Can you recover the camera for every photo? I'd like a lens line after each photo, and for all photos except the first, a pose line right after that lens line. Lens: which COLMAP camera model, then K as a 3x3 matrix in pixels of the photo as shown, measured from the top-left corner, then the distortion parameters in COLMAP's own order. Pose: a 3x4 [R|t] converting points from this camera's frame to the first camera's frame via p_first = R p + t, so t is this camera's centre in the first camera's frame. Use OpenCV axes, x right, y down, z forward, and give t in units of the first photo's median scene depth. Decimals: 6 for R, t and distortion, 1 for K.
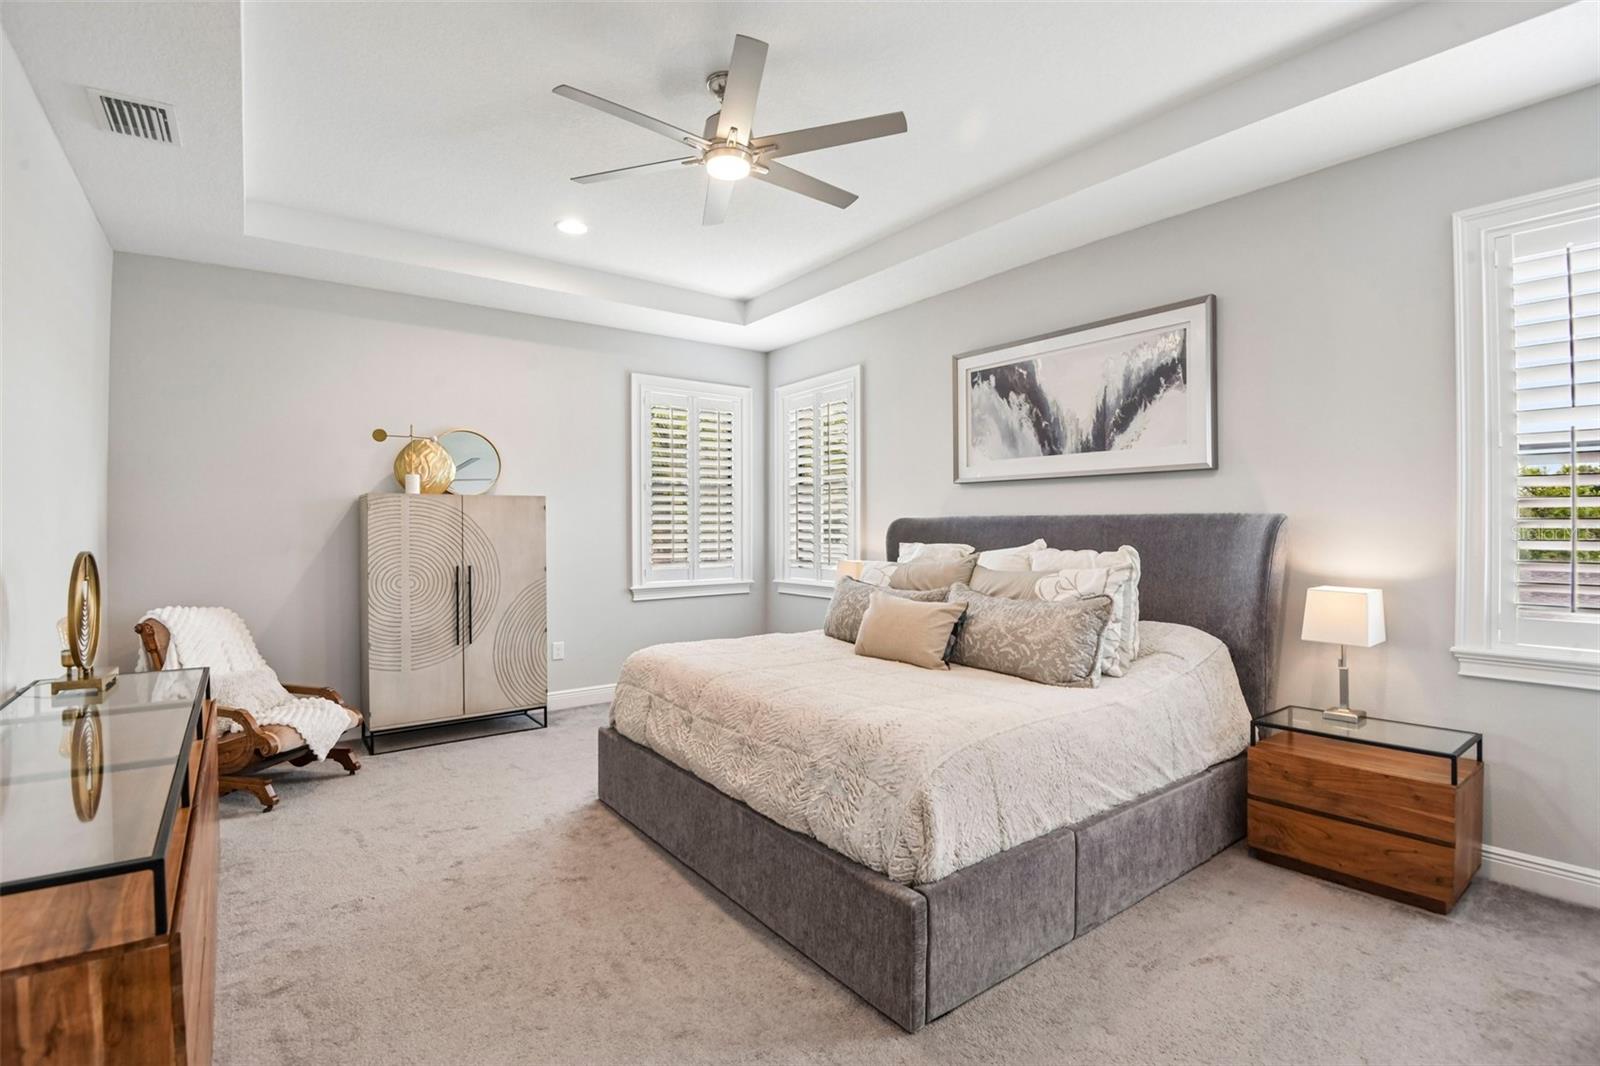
lens RADIAL K [[748.2, 0, 801.1], [0, 748.2, 523.9], [0, 0, 1]] dist [0.002222, -0.026908]
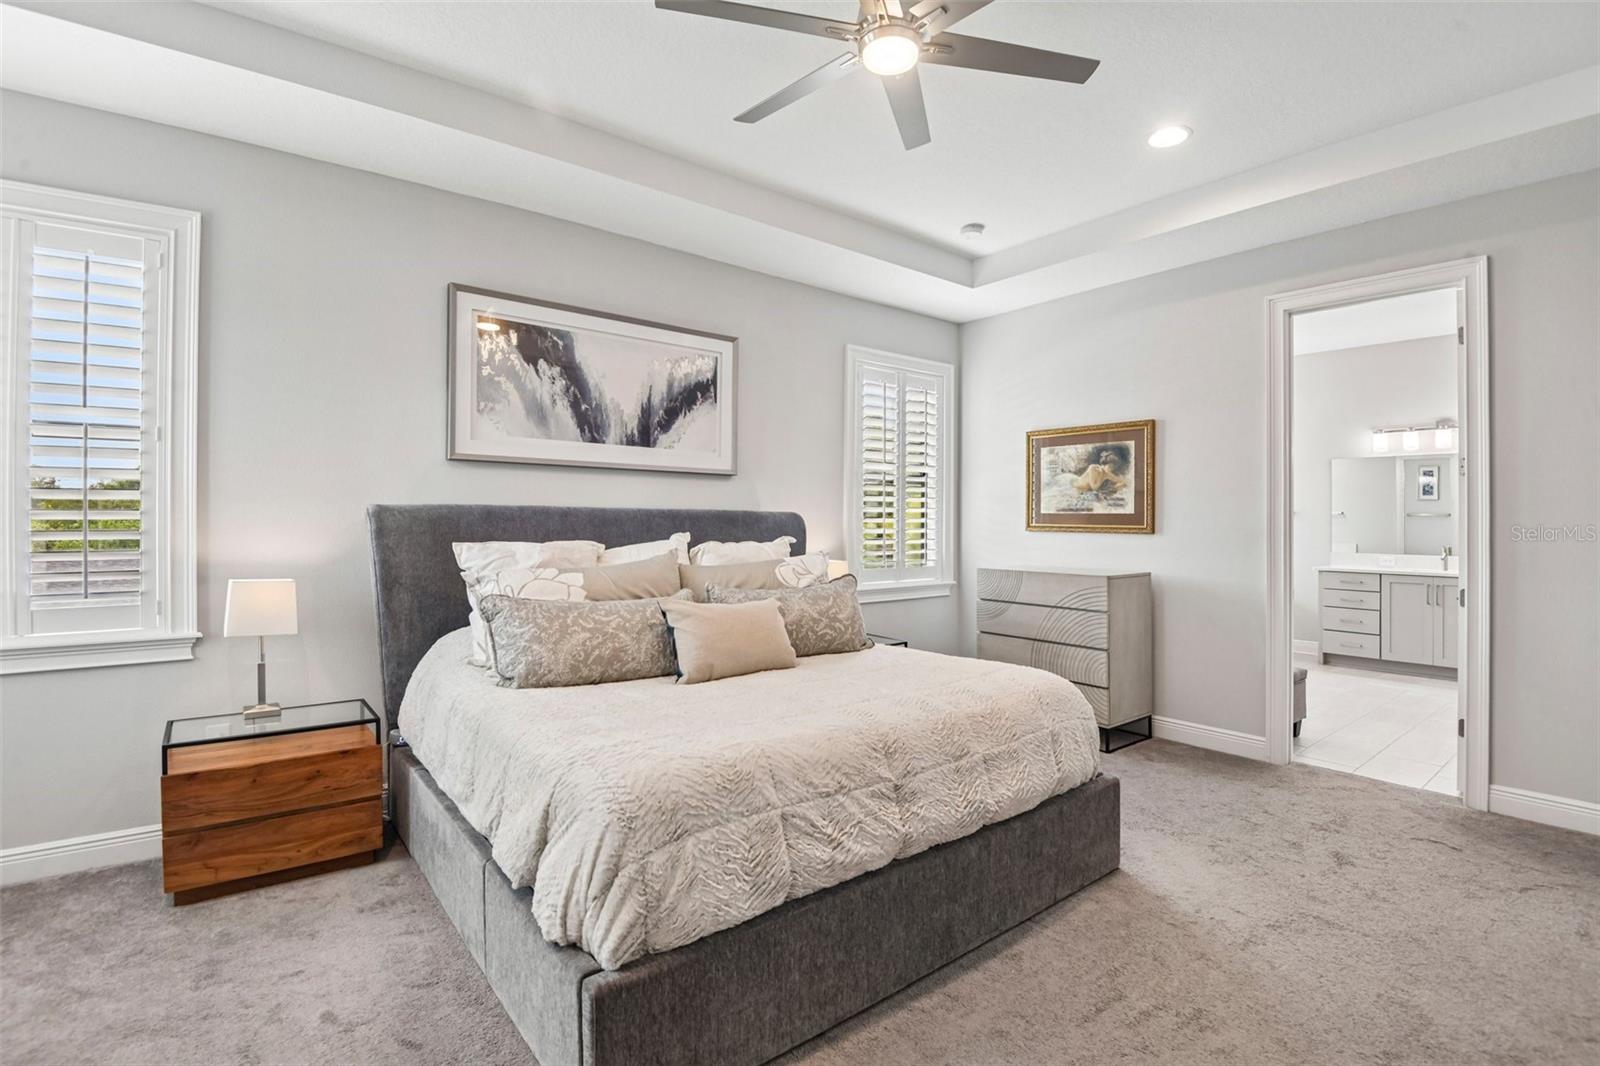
lens RADIAL K [[763.7, 0, 761.2], [0, 763.7, 524.6], [0, 0, 1]] dist [-0.018341, -0.000884]
pose [[-0.023962, -0.002033, 0.999711, -0.650526], [-0.010969, 0.999938, 0.001771, 0.006368], [-0.999653, -0.010923, -0.023983, 0.855478]]
